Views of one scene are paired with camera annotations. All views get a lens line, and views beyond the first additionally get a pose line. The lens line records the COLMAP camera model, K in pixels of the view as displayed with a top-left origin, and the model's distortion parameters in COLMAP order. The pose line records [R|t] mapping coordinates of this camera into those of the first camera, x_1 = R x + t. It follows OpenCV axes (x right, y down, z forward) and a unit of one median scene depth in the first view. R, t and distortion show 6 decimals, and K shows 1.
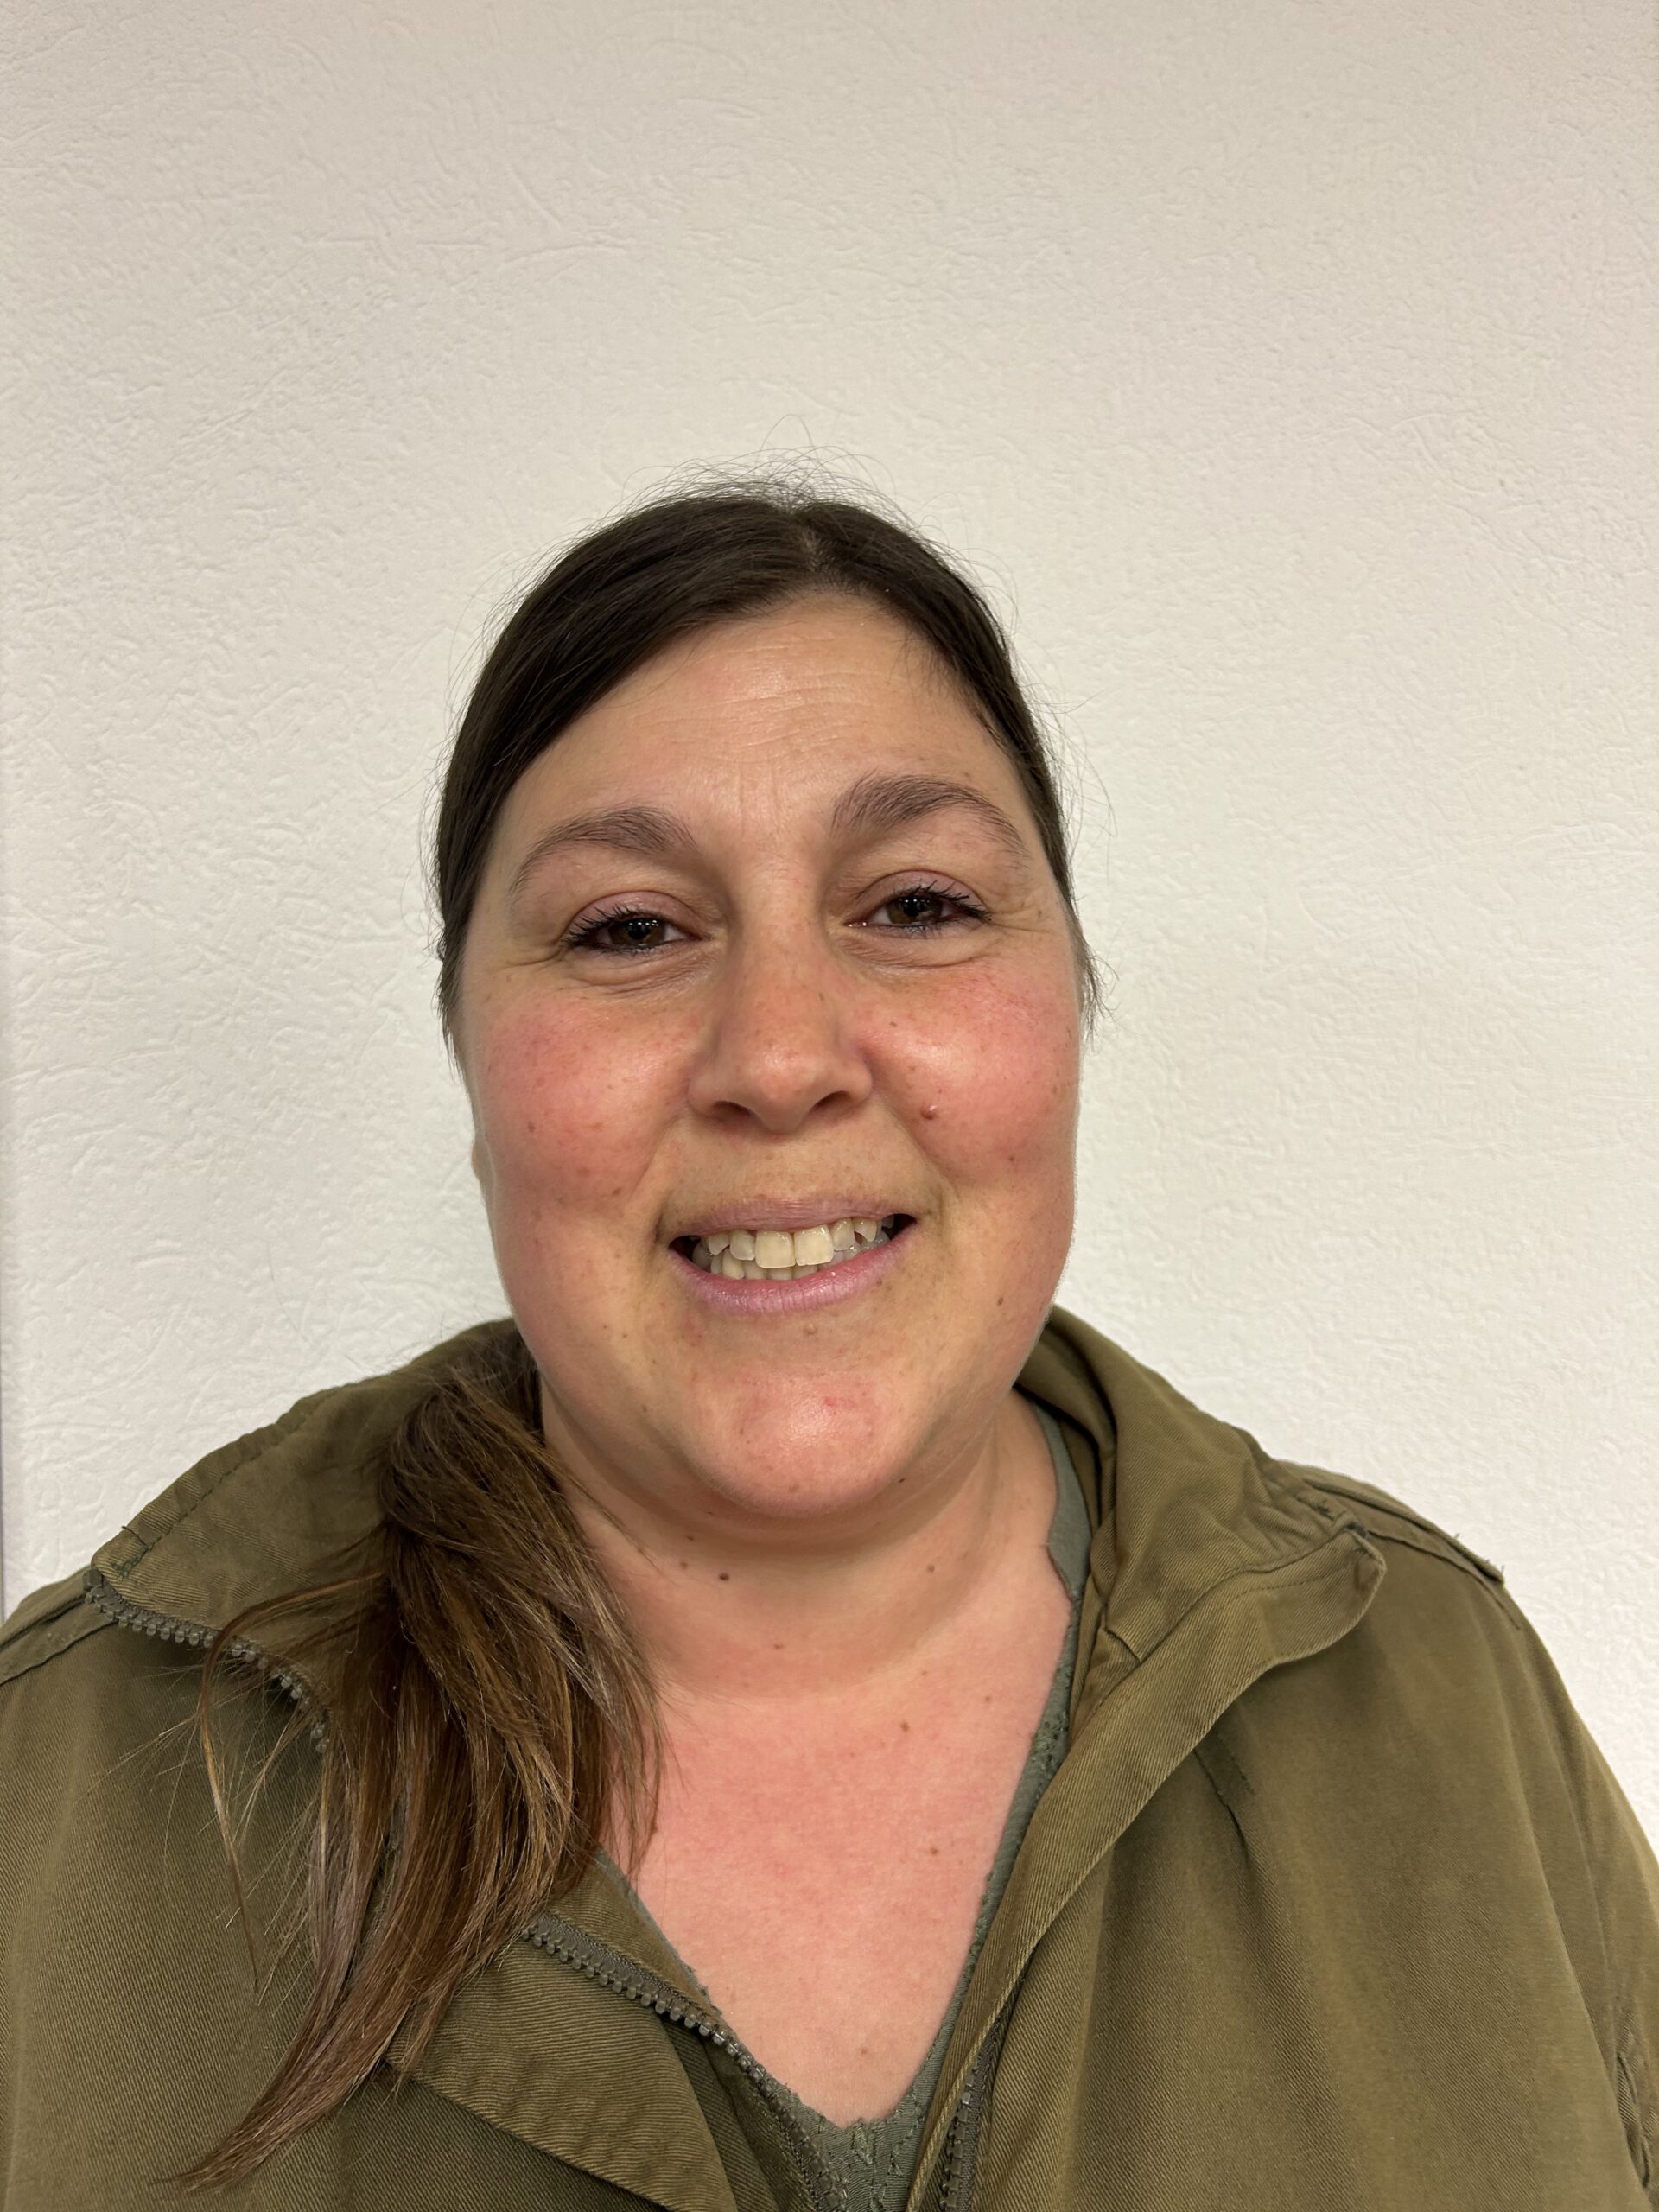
lens RADIAL K [[1812.7, 0, 829.5], [0, 1812.7, 1106.0], [0, 0, 1]] dist [0.012714, -0.010297]
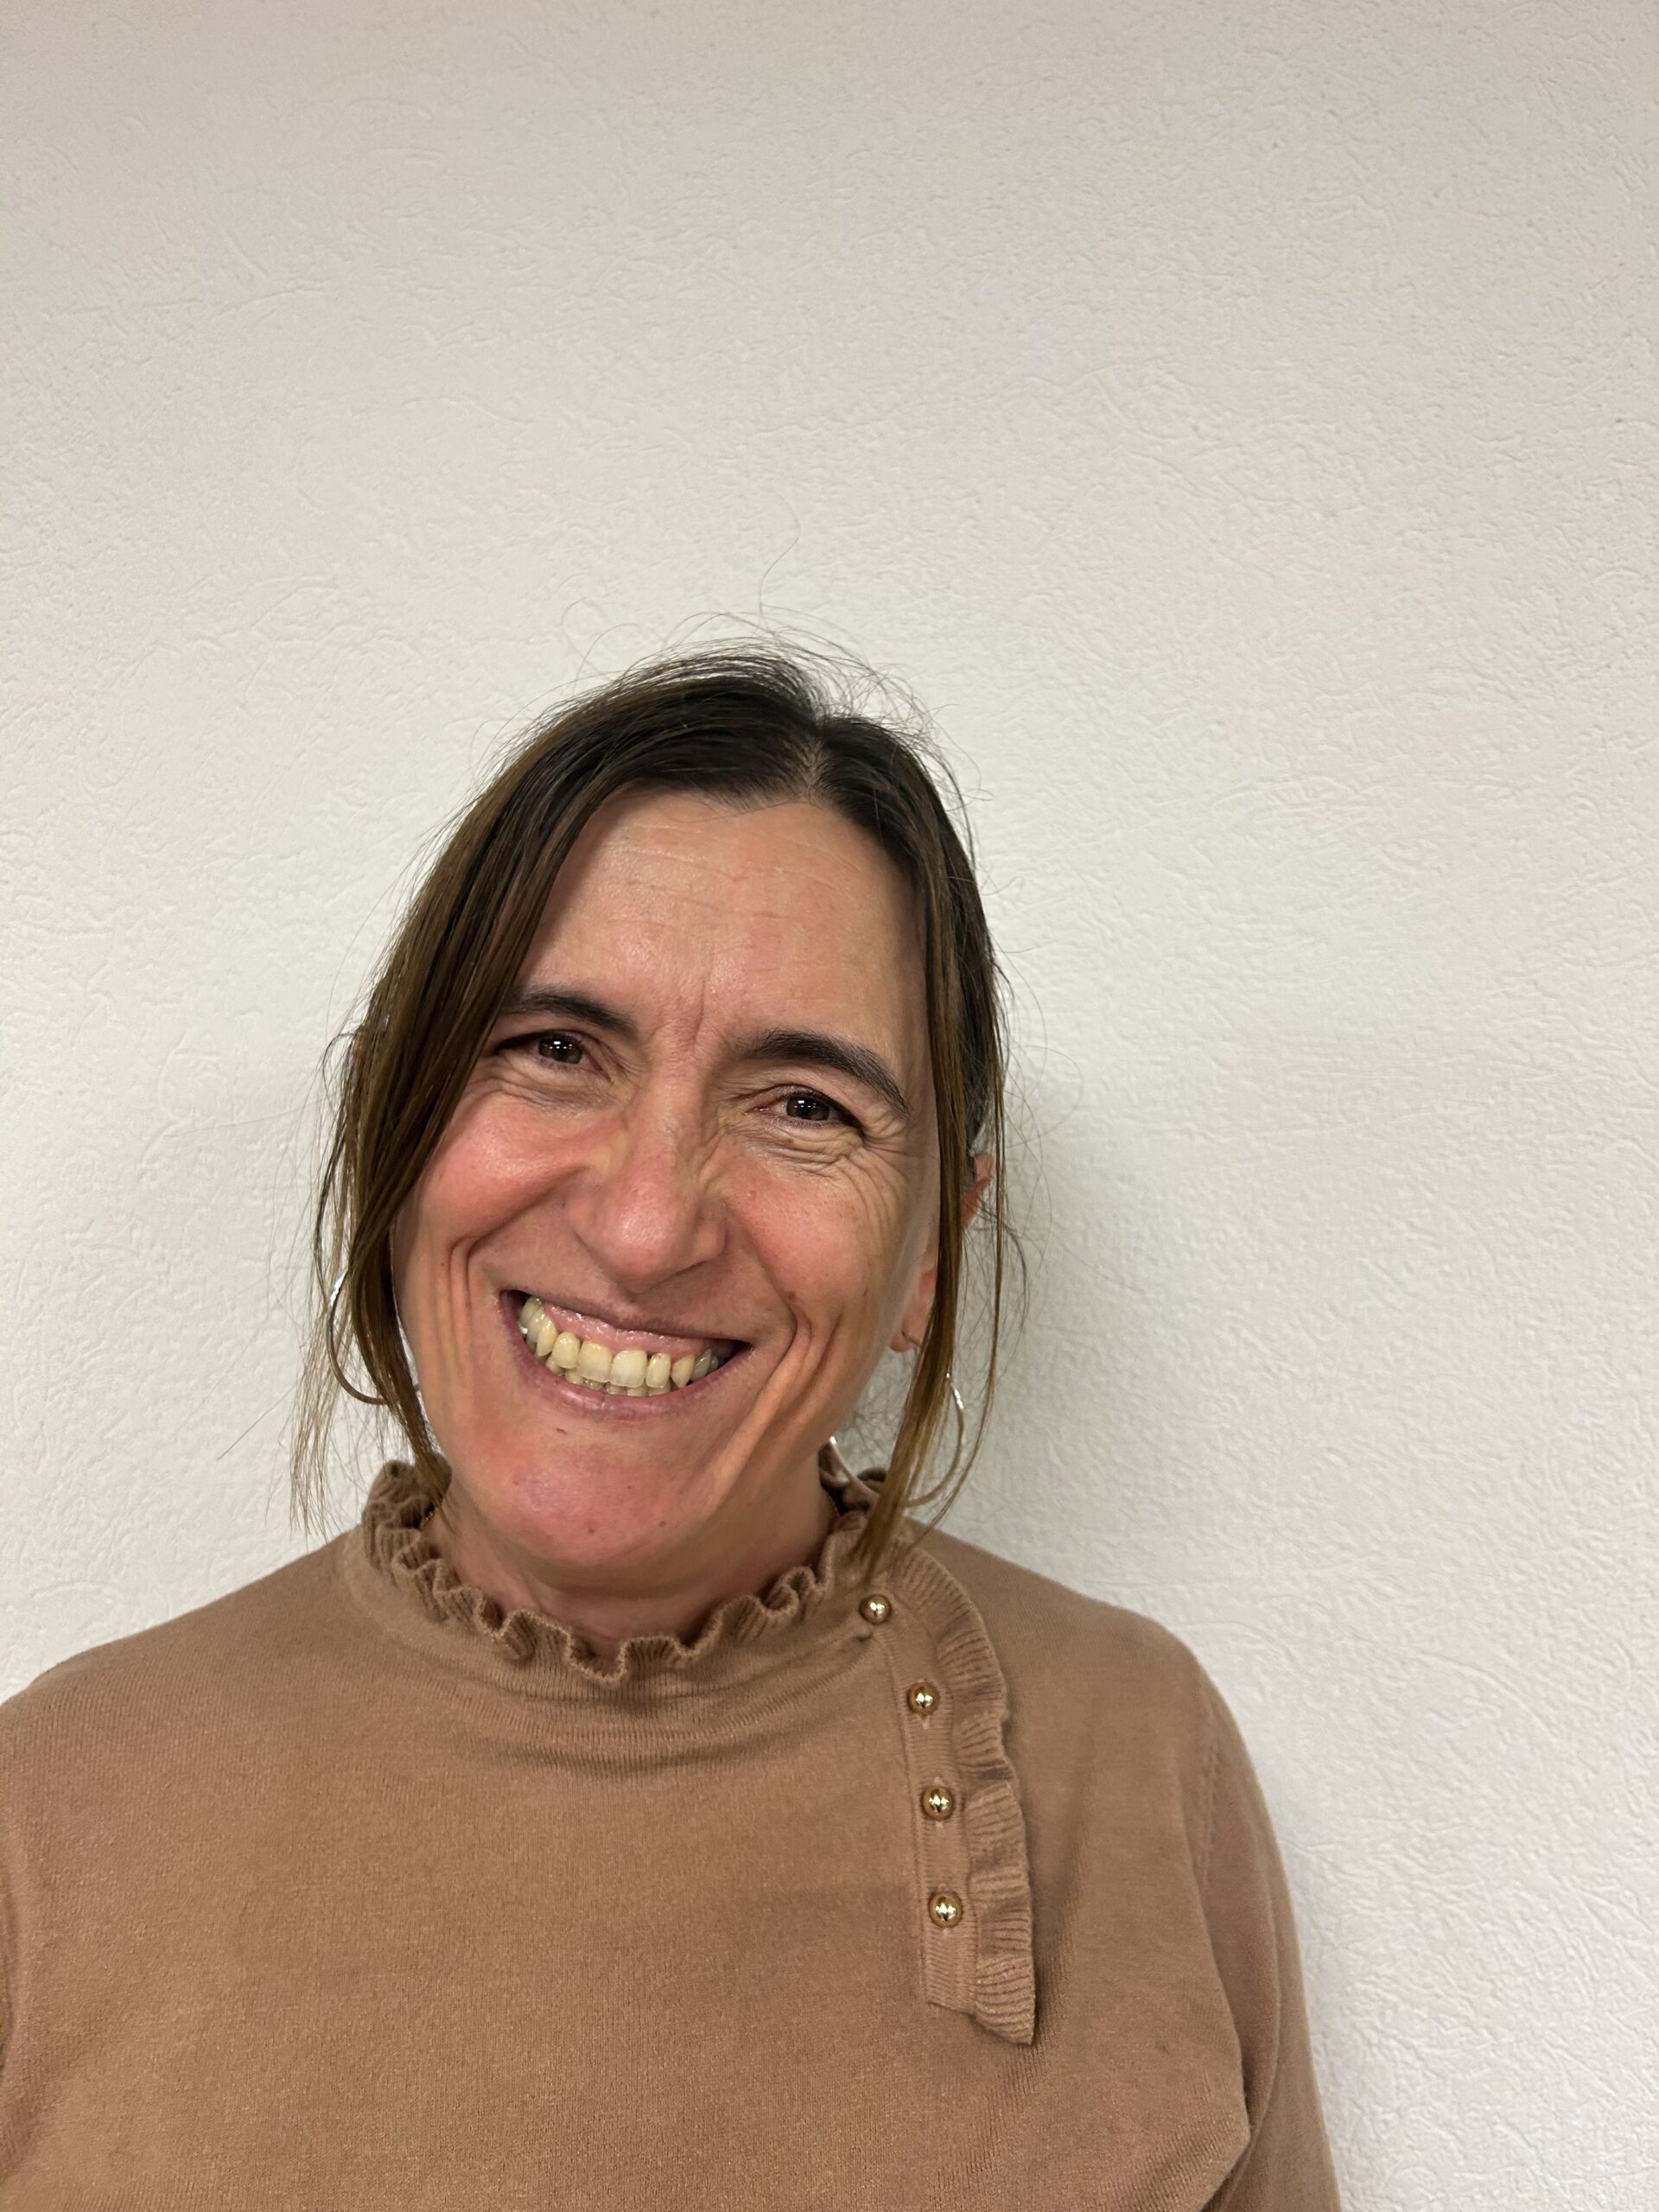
lens RADIAL K [[1812.7, 0, 829.5], [0, 1812.7, 1106.0], [0, 0, 1]] dist [0.012714, -0.010297]
pose [[0.968790, -0.006493, -0.247797, 0.427920], [-0.008804, 0.998125, -0.060574, 0.071604], [0.247725, 0.060865, 0.966917, 0.057674]]
